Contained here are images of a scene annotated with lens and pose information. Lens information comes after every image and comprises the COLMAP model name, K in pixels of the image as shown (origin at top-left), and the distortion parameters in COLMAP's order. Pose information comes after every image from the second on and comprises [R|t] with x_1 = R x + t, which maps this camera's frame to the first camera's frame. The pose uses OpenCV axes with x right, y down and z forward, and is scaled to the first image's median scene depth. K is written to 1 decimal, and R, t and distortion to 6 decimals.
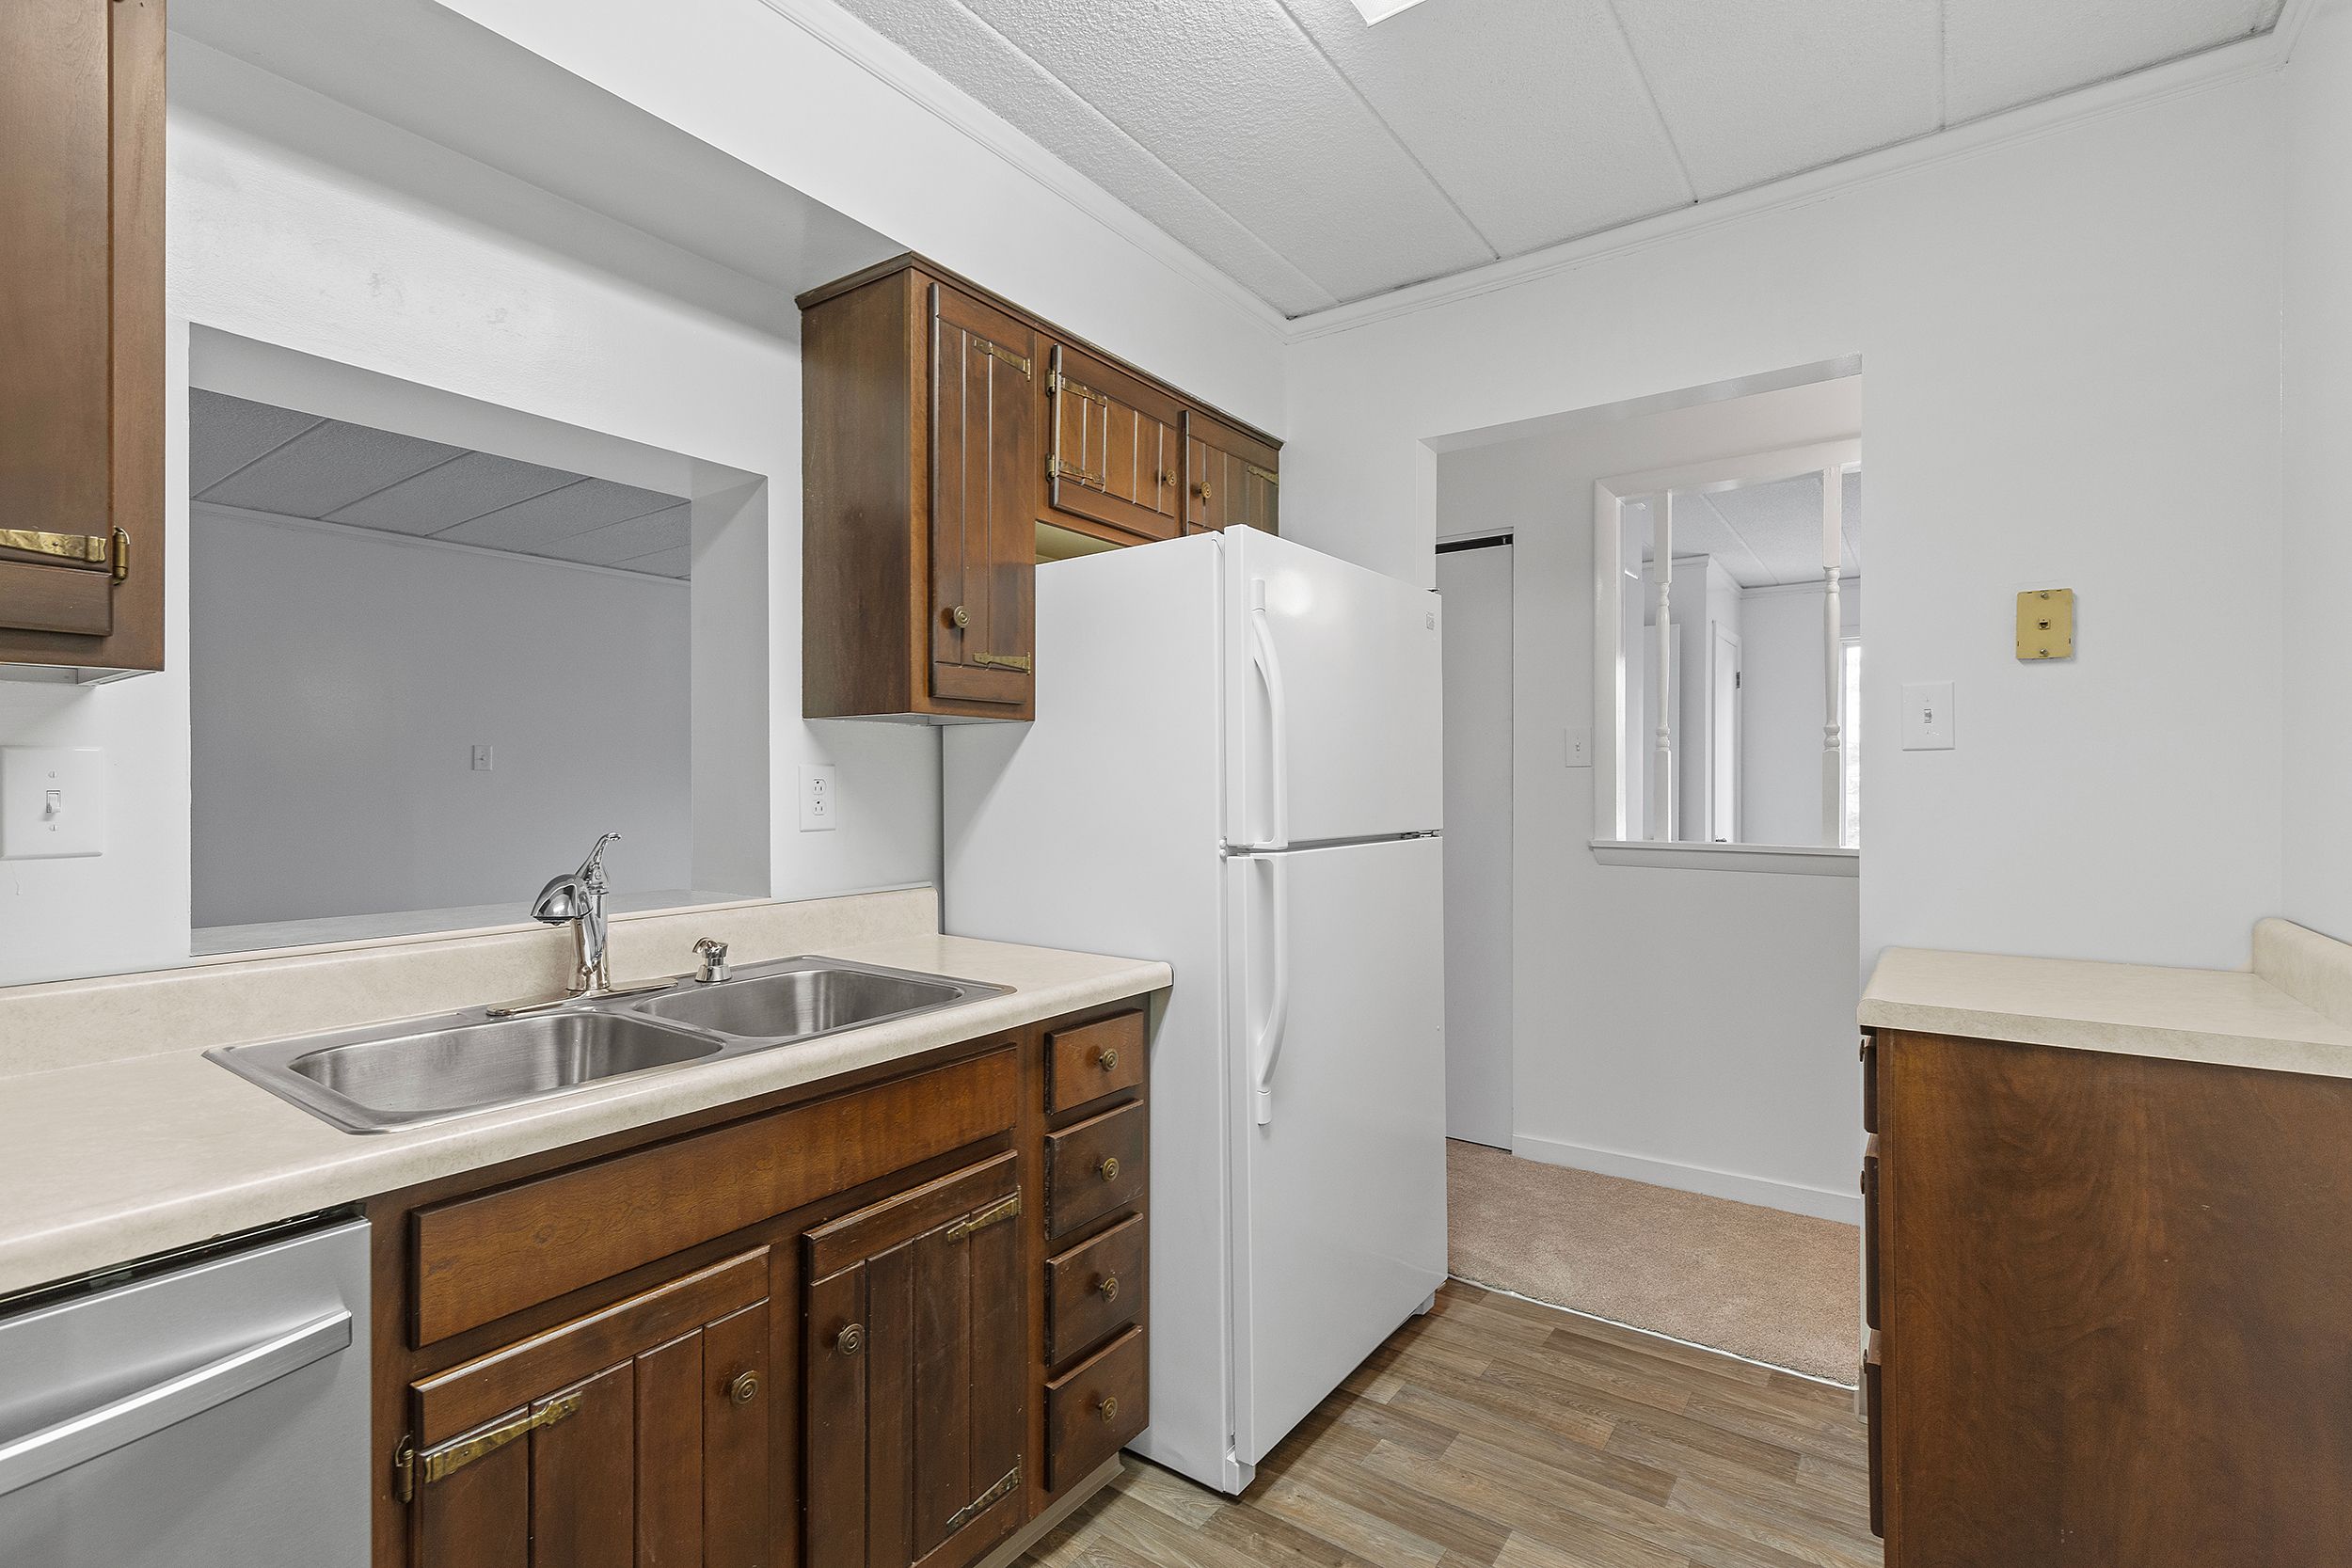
lens RADIAL K [[1070.1, 0, 1191.3], [0, 1070.1, 788.0], [0, 0, 1]] dist [0.000988, 0.000612]
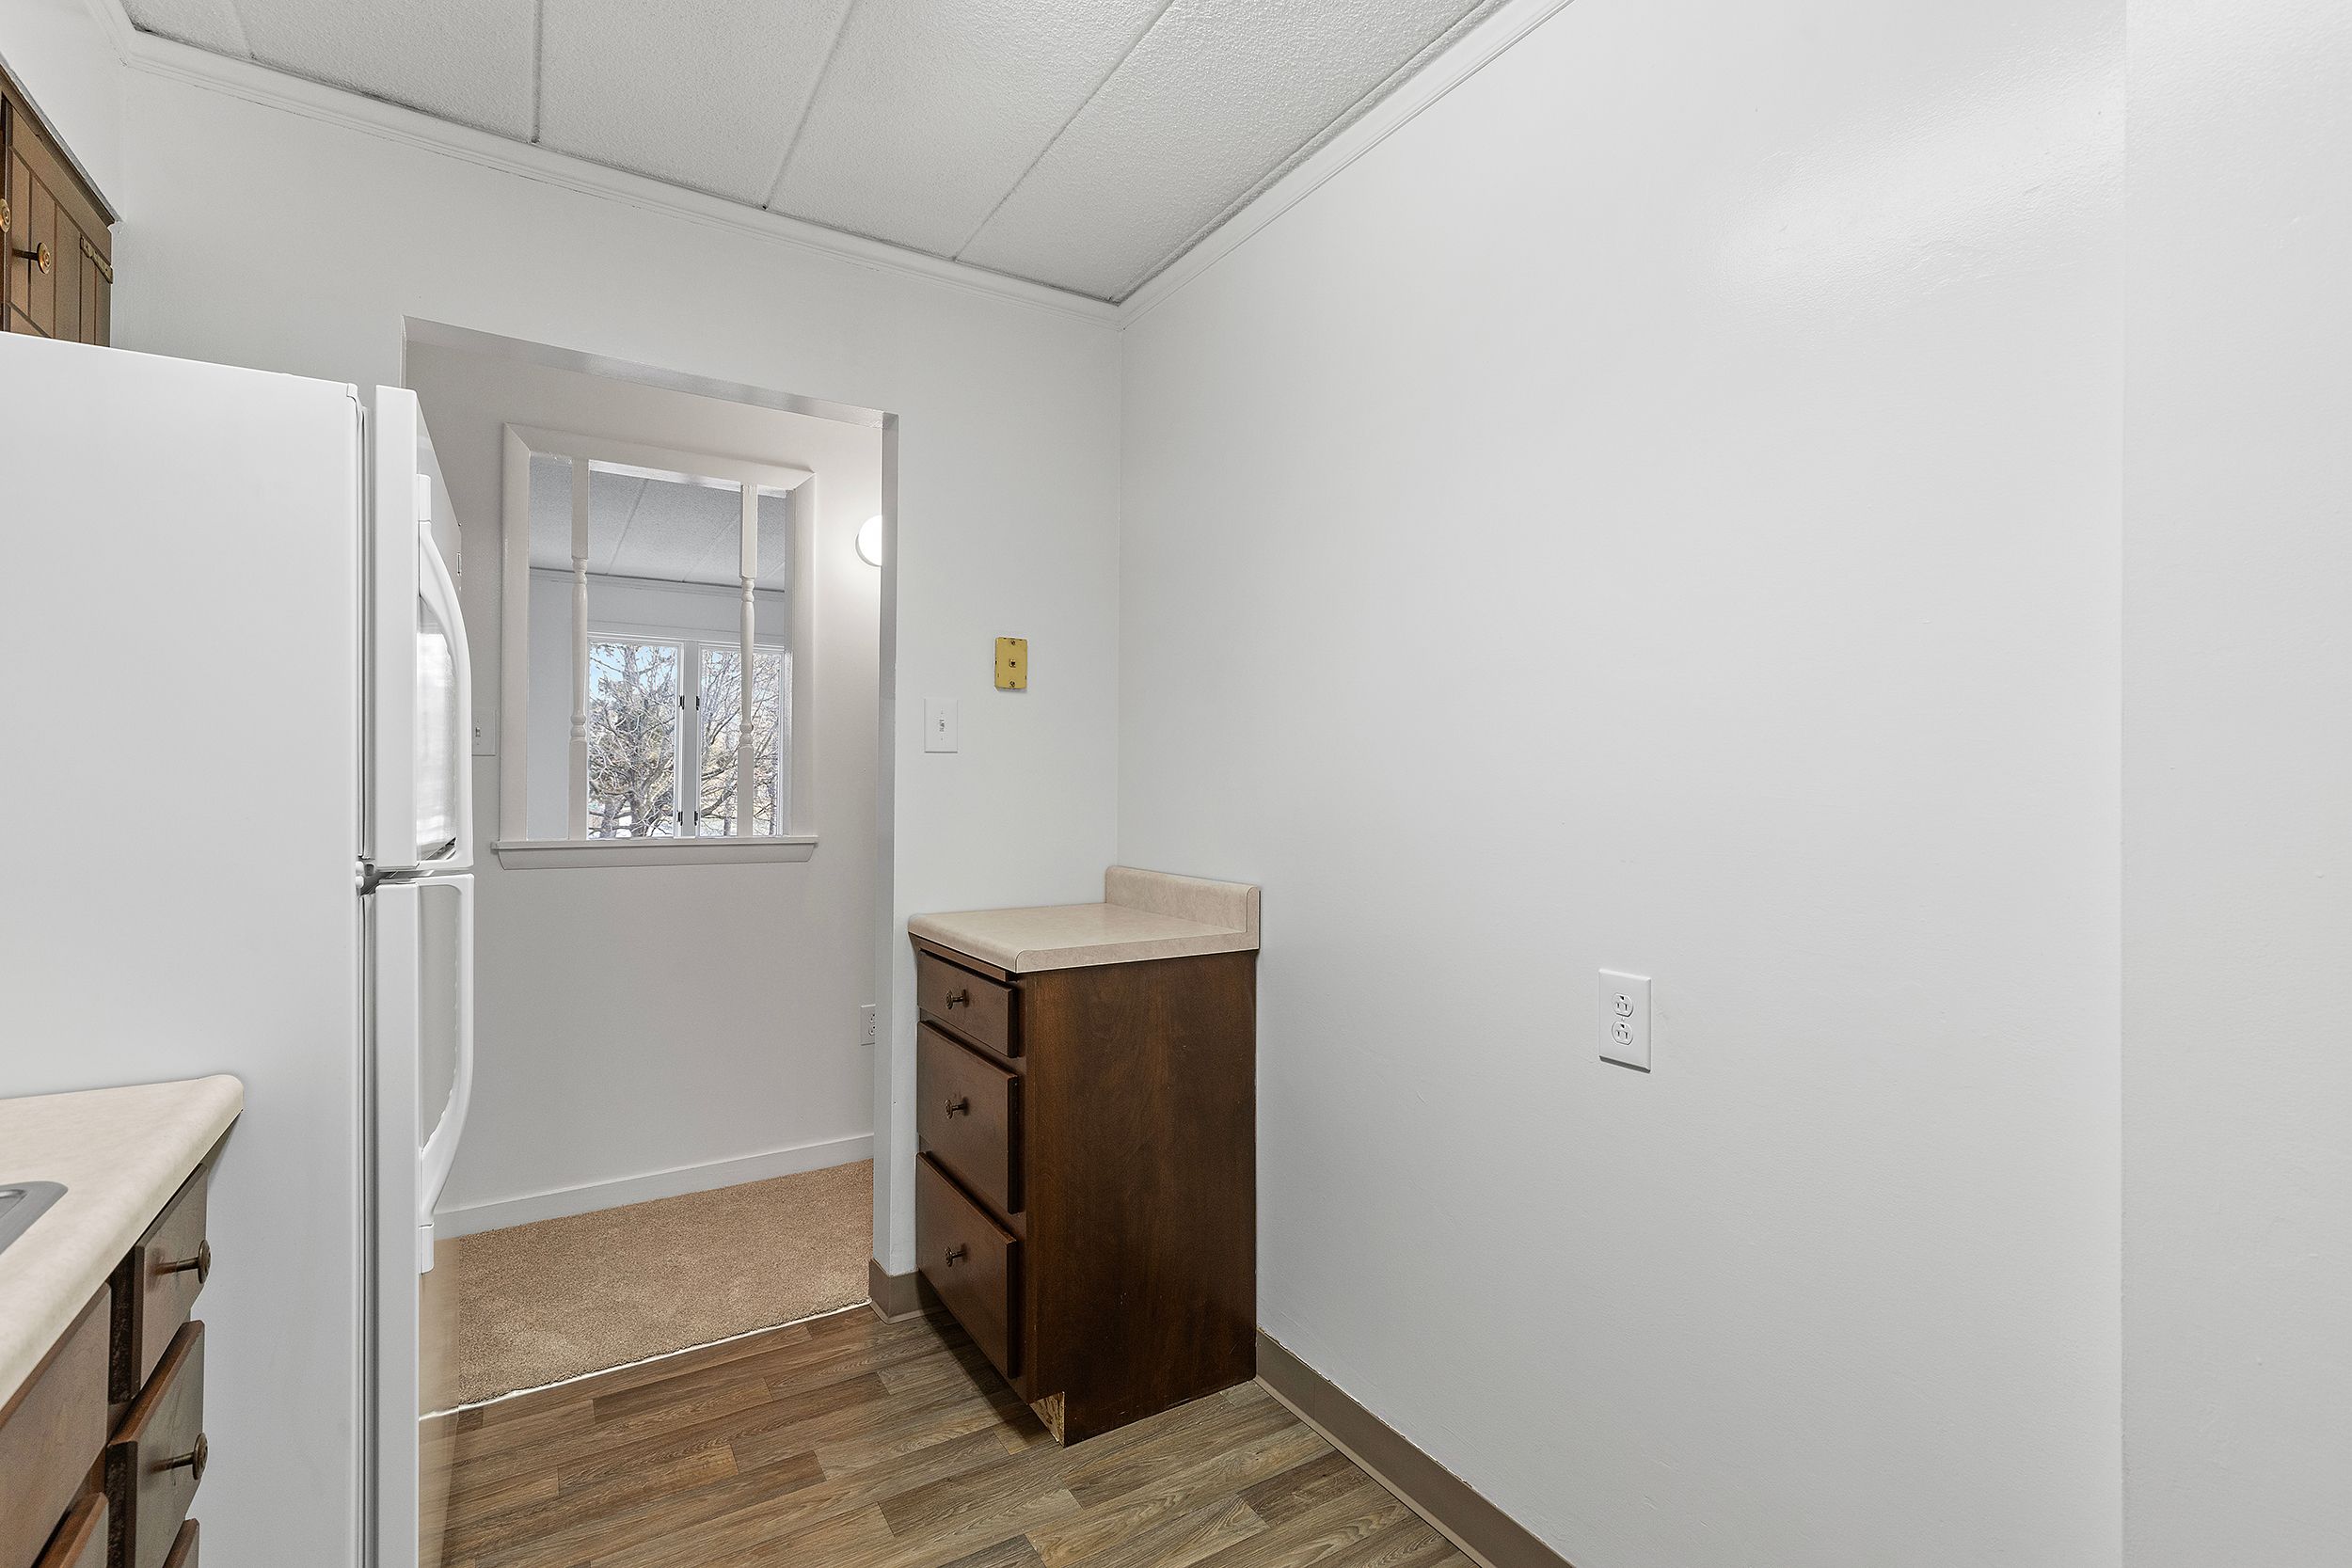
lens RADIAL K [[1070.1, 0, 1212.7], [0, 1070.1, 778.4], [0, 0, 1]] dist [0.000988, 0.000612]
pose [[0.365496, 0.006246, 0.930792, -0.336571], [-0.005161, 0.999976, -0.004684, -0.001526], [-0.930798, -0.003092, 0.365520, 0.242254]]
